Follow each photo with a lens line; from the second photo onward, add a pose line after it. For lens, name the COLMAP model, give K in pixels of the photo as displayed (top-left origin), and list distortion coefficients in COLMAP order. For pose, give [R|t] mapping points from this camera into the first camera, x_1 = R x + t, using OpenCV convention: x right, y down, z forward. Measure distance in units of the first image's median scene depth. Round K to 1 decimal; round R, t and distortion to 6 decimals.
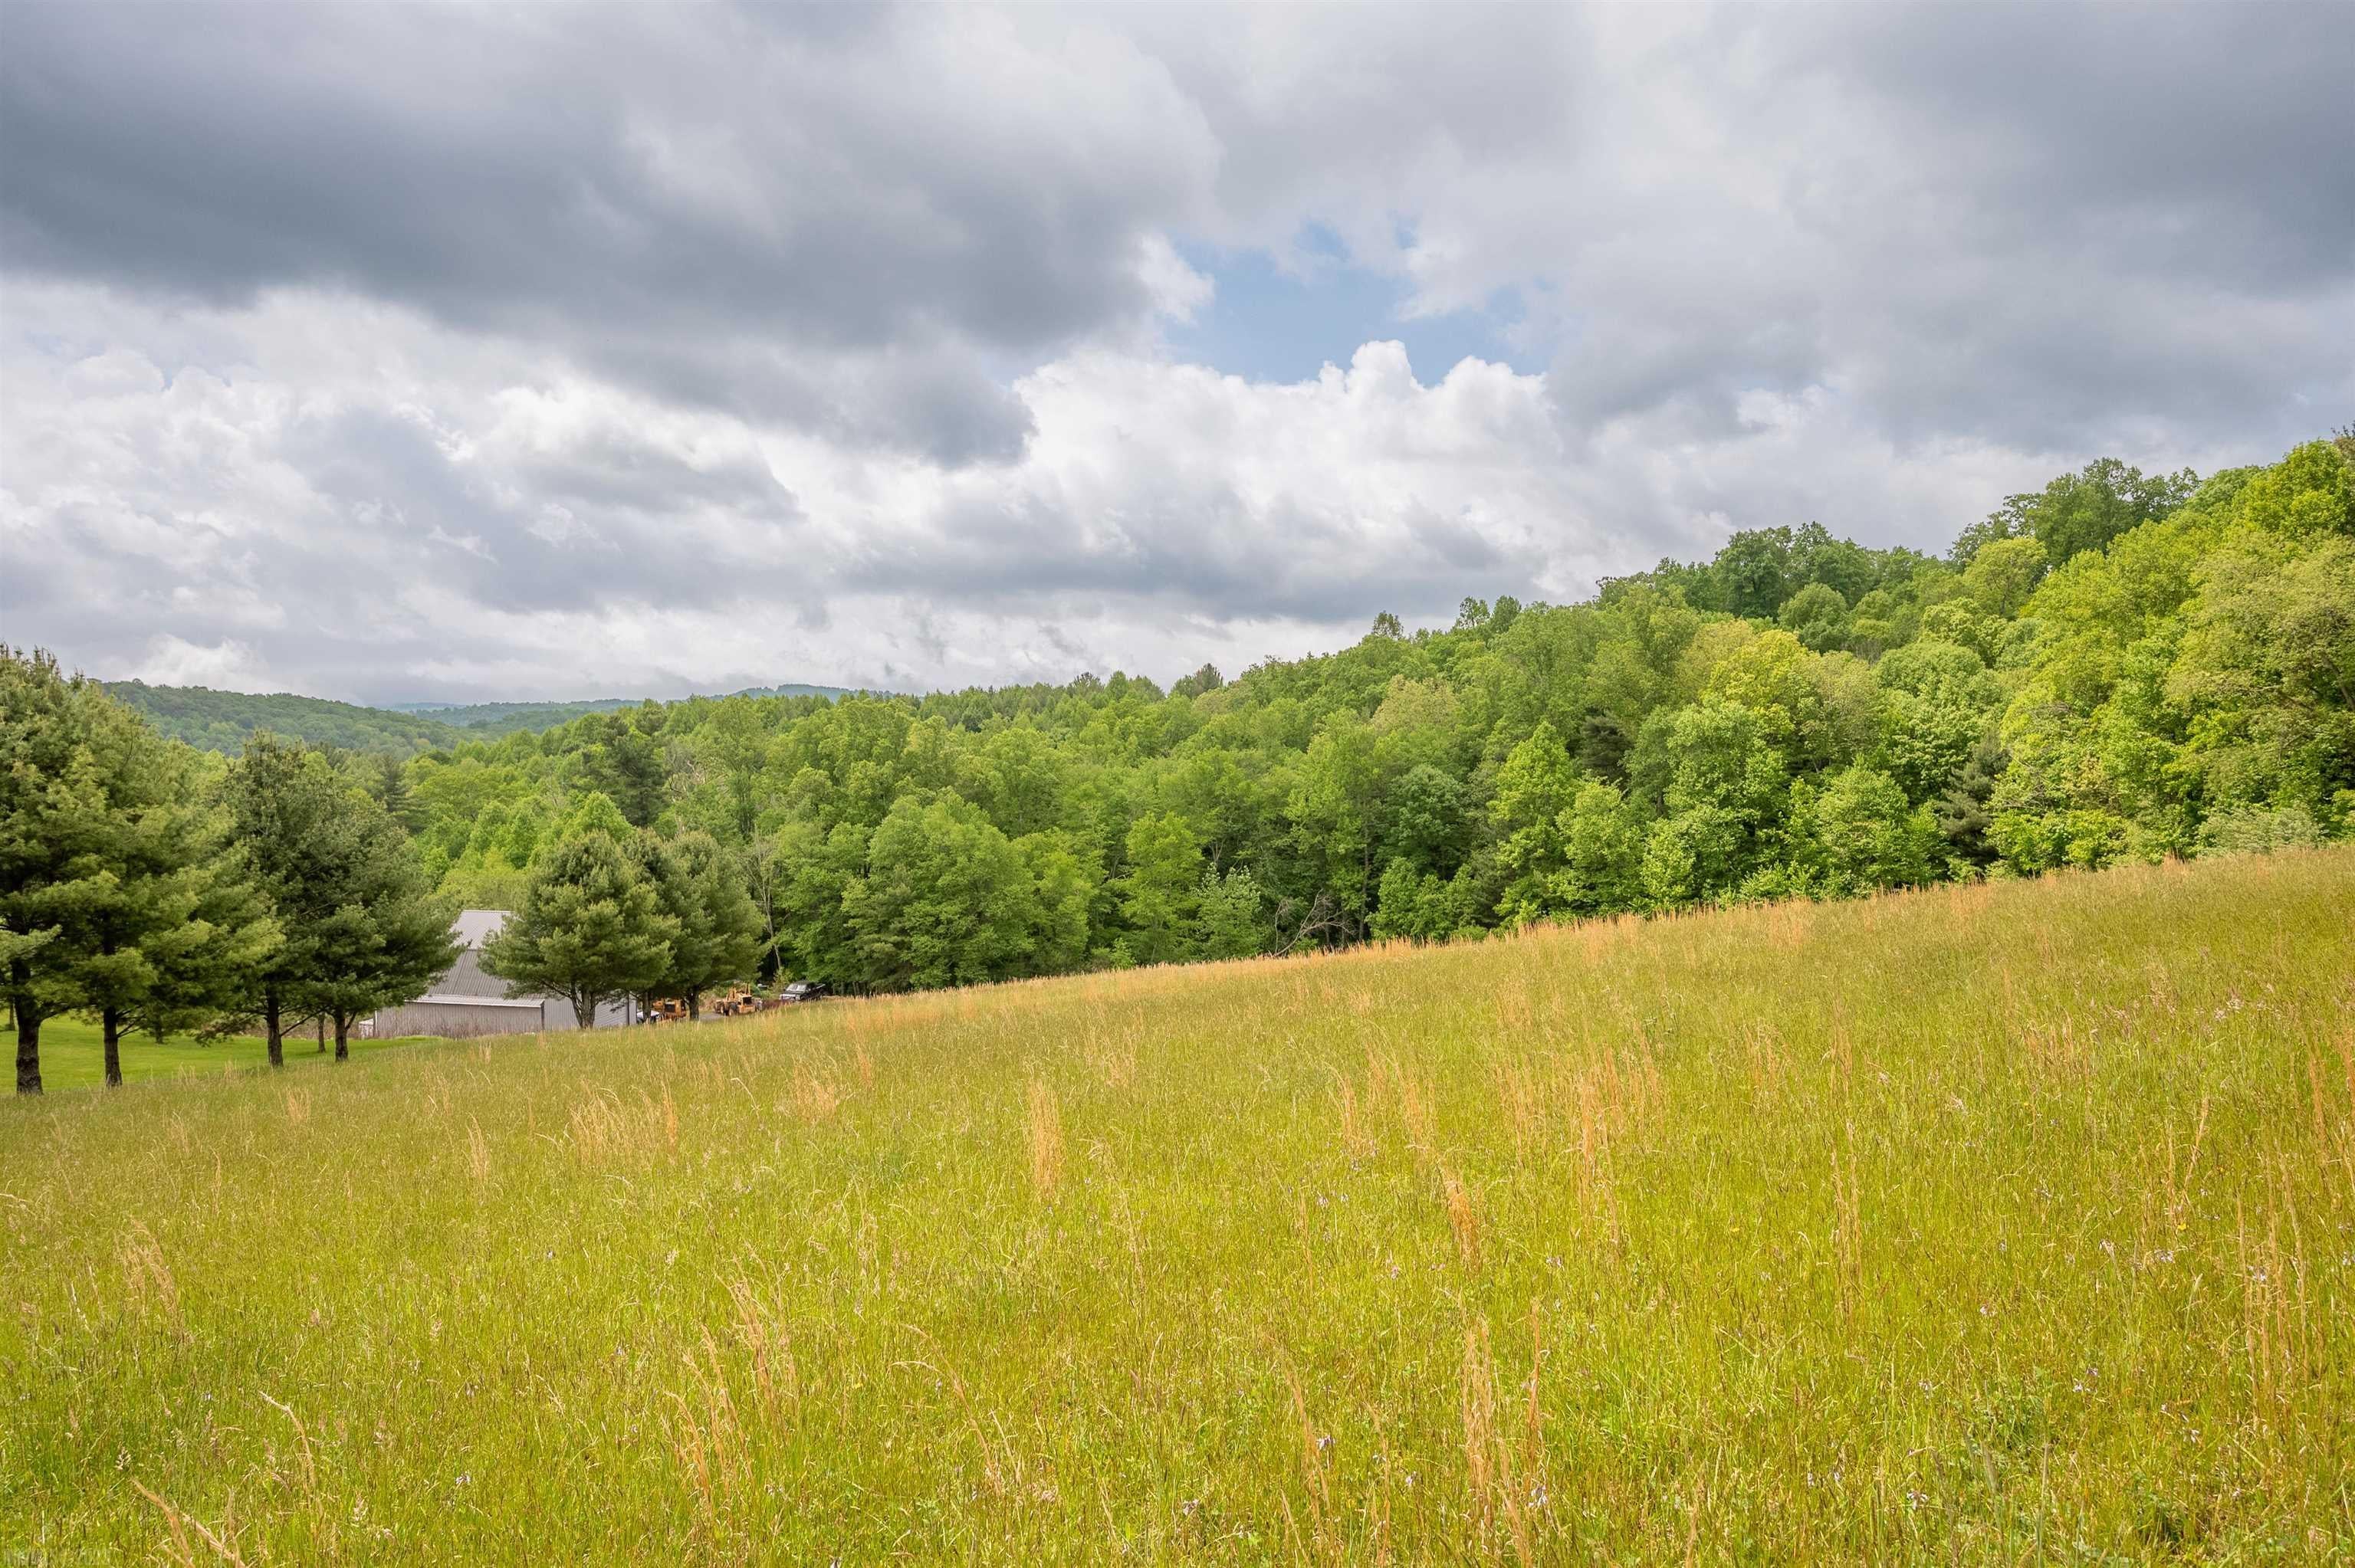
lens RADIAL K [[1316.1, 0, 1205.6], [0, 1316.1, 824.3], [0, 0, 1]] dist [0.004625, -0.001857]
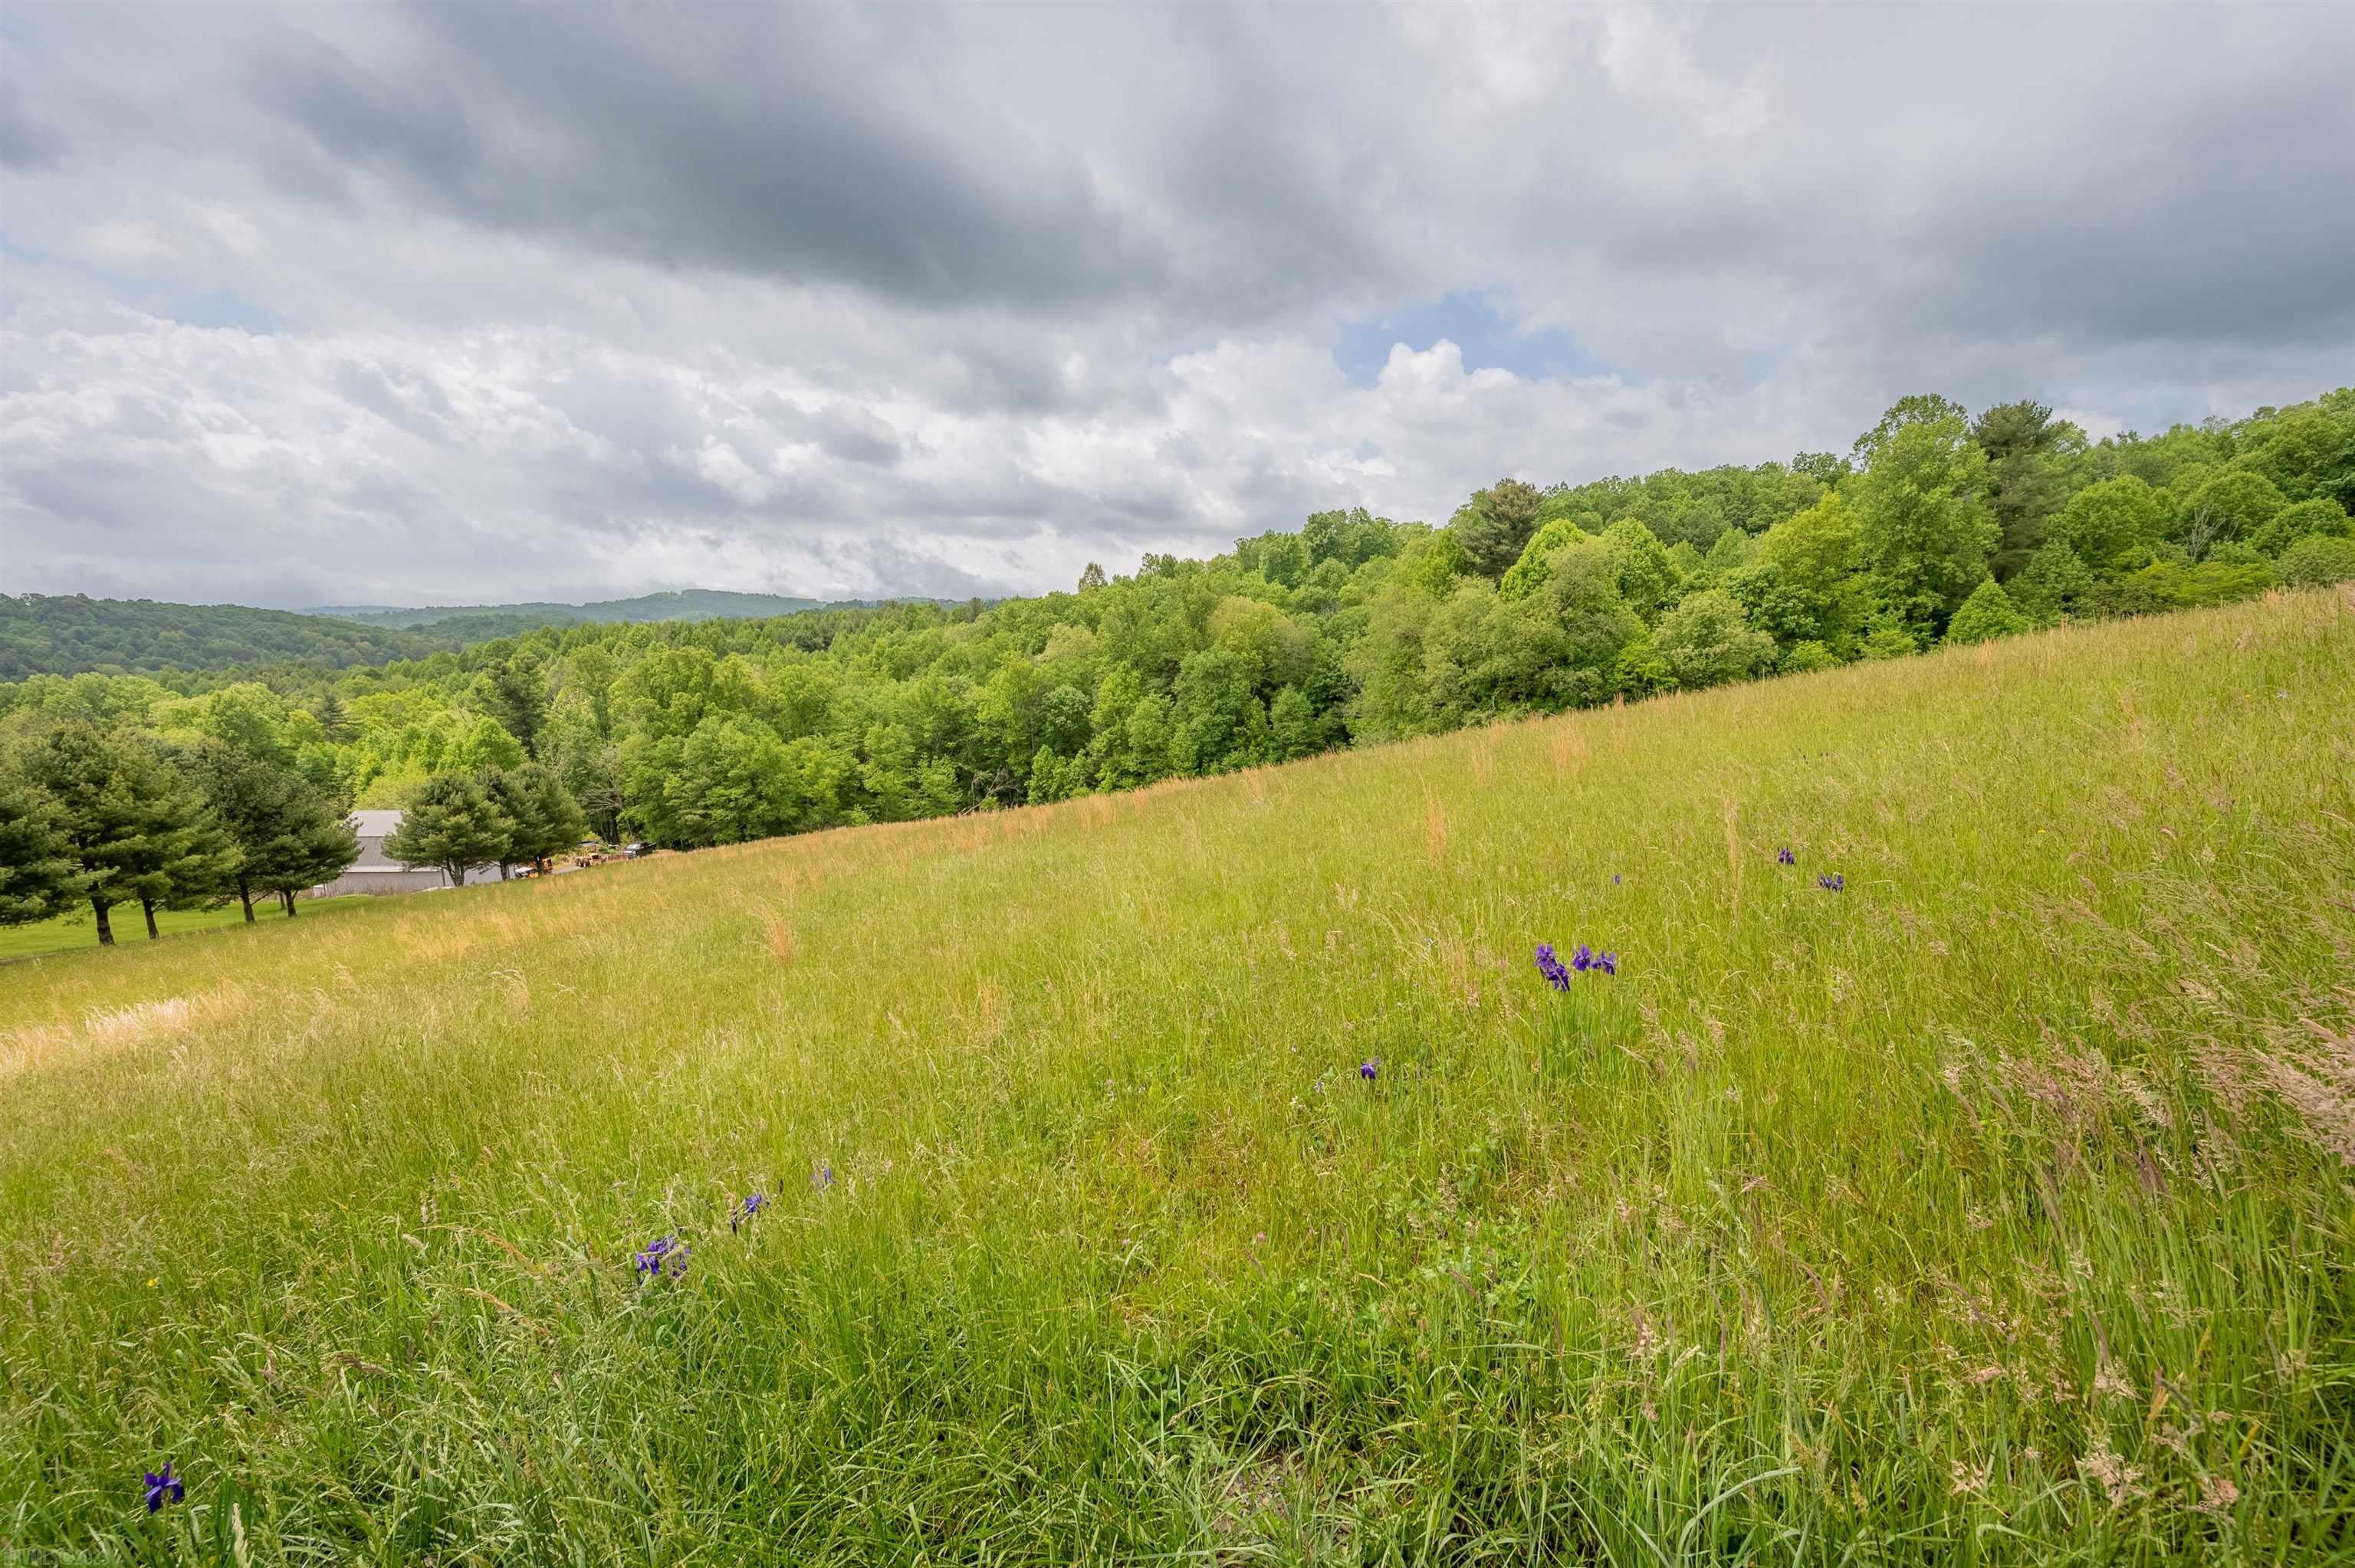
lens RADIAL K [[974.4, 0, 1225.5], [0, 974.4, 798.8], [0, 0, 1]] dist [0.015863, -0.003266]
pose [[0.985332, -0.040600, 0.165746, 0.185624], [0.020776, 0.992601, 0.119631, -0.054263], [-0.169377, -0.114433, 0.978885, -0.250982]]
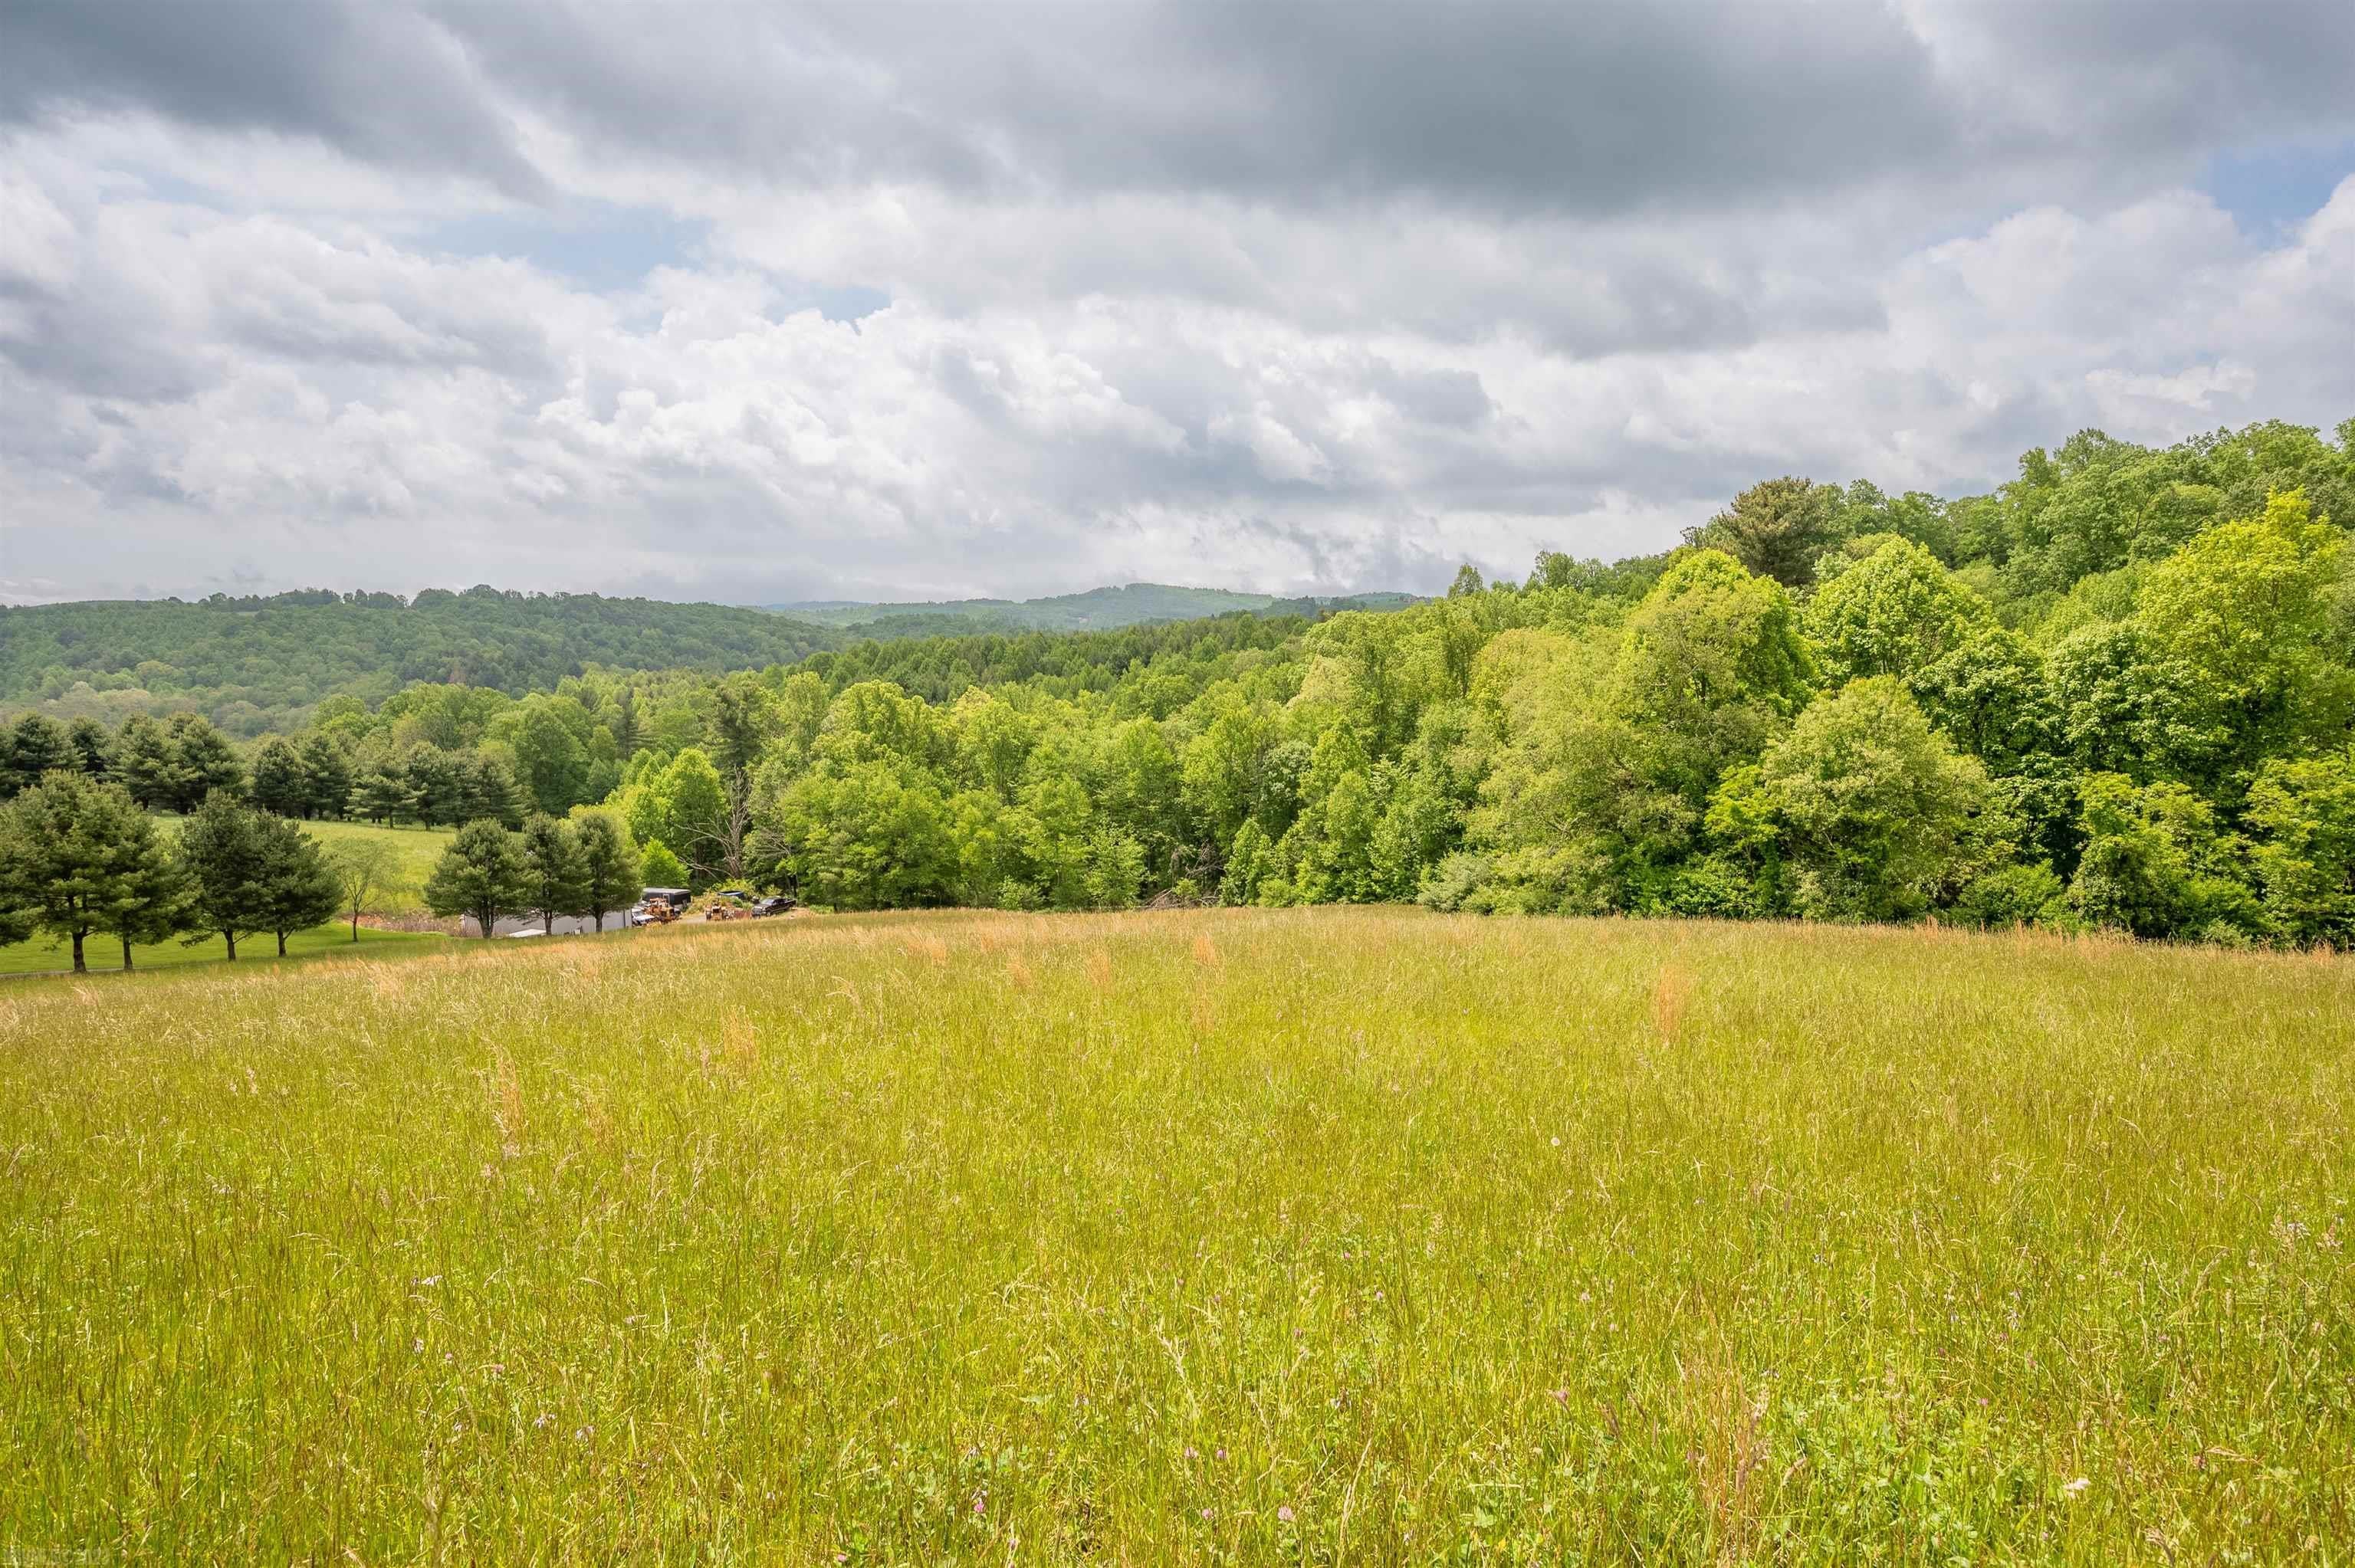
lens RADIAL K [[1316.1, 0, 1279.5], [0, 1316.1, 852.9], [0, 0, 1]] dist [0.004625, -0.001857]
pose [[0.966955, 0.048095, -0.250370, 0.543254], [-0.019347, 0.993056, 0.116041, -0.097553], [0.254213, -0.107362, 0.961171, -0.206012]]
